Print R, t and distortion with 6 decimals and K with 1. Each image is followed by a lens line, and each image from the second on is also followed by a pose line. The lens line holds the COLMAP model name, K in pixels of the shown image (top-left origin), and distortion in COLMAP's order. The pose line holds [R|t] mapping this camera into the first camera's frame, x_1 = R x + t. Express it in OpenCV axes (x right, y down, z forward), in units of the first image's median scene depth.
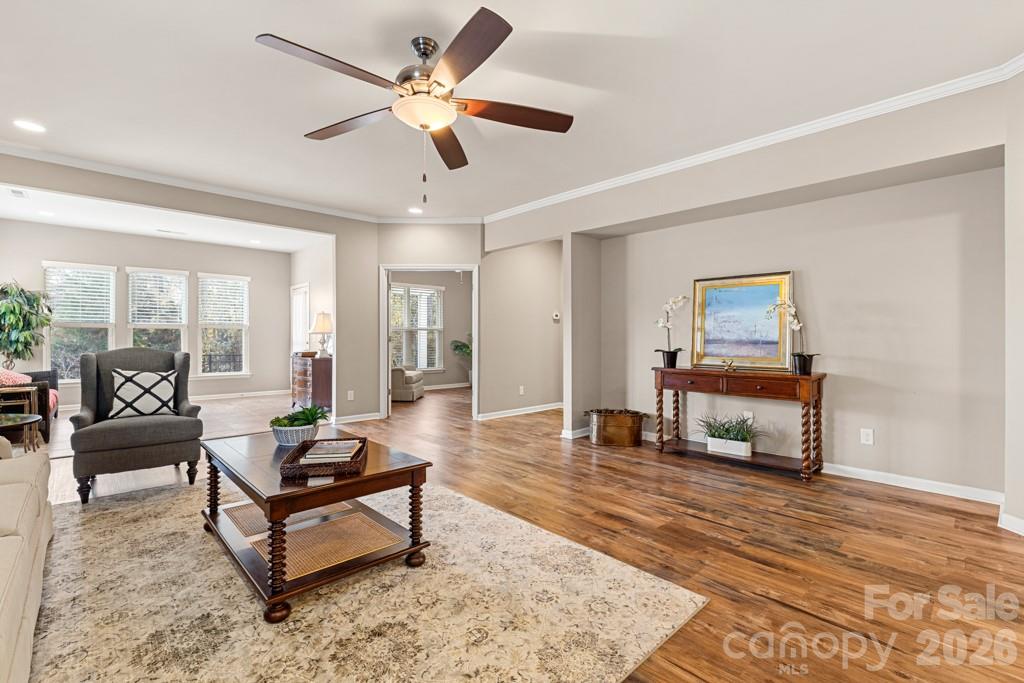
lens RADIAL K [[466.7, 0, 519.2], [0, 466.7, 334.6], [0, 0, 1]] dist [0.001167, 0.000432]
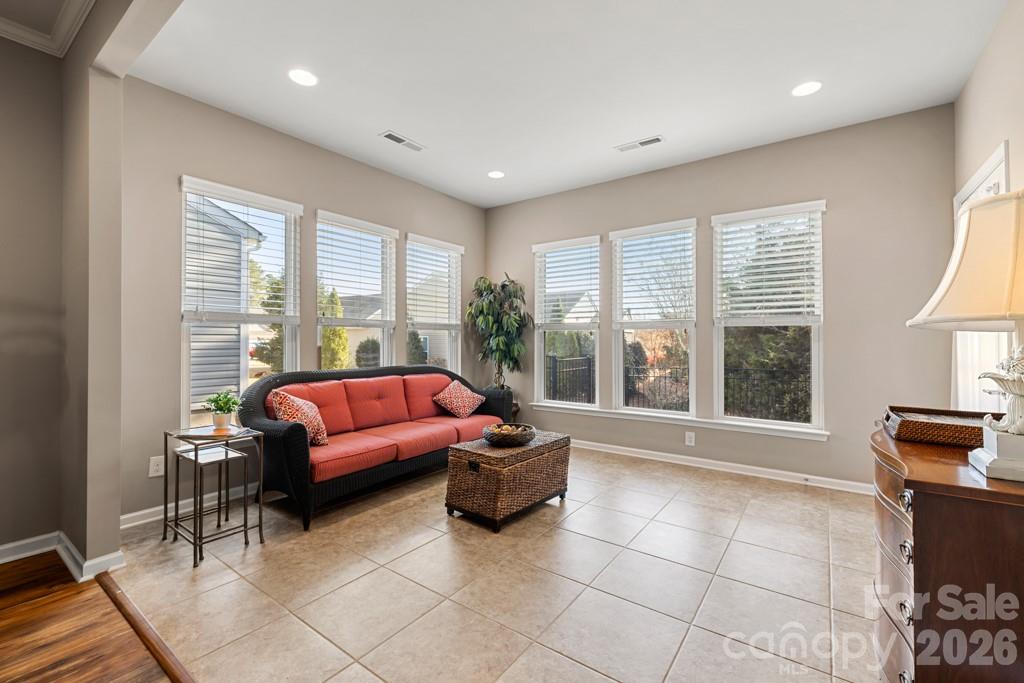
lens RADIAL K [[439.1, 0, 511.0], [0, 439.1, 335.3], [0, 0, 1]] dist [-0.000492, -0.000153]
pose [[0.181023, -0.012614, -0.983398, -0.324103], [0.007483, 0.999906, -0.011448, -0.000486], [0.983450, -0.005286, 0.181100, 0.866102]]
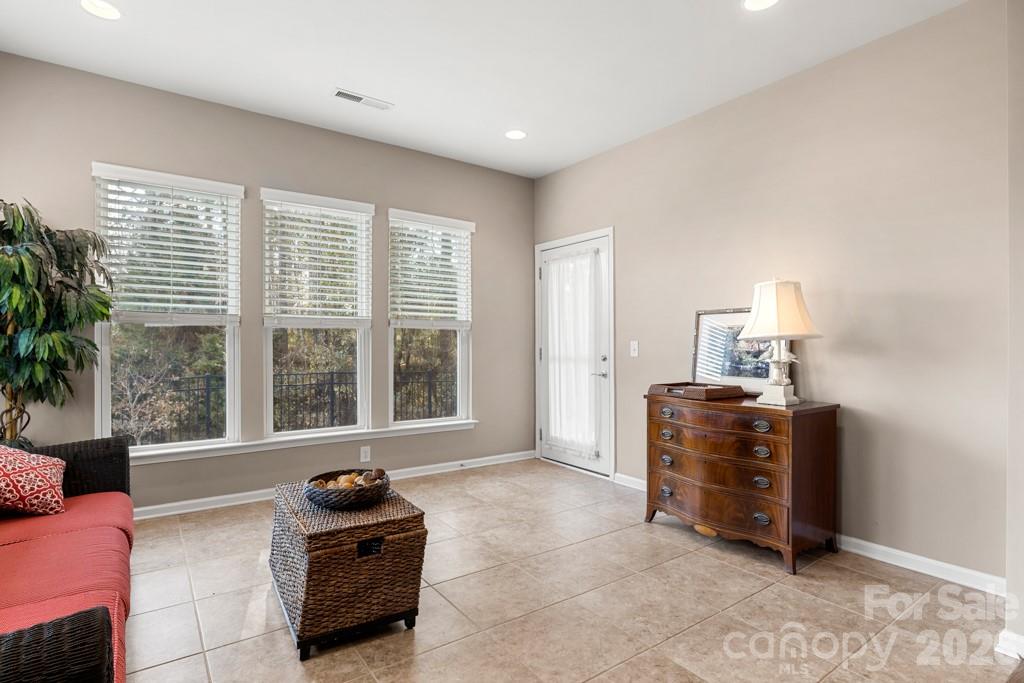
lens RADIAL K [[520.6, 0, 512.0], [0, 520.6, 341.5], [0, 0, 1]] dist [-0.003714, -0.000898]
pose [[0.992248, 0.002513, -0.124248, -0.621051], [-0.001993, 0.999989, 0.004315, -0.002483], [0.124257, -0.004034, 0.992242, 0.616535]]
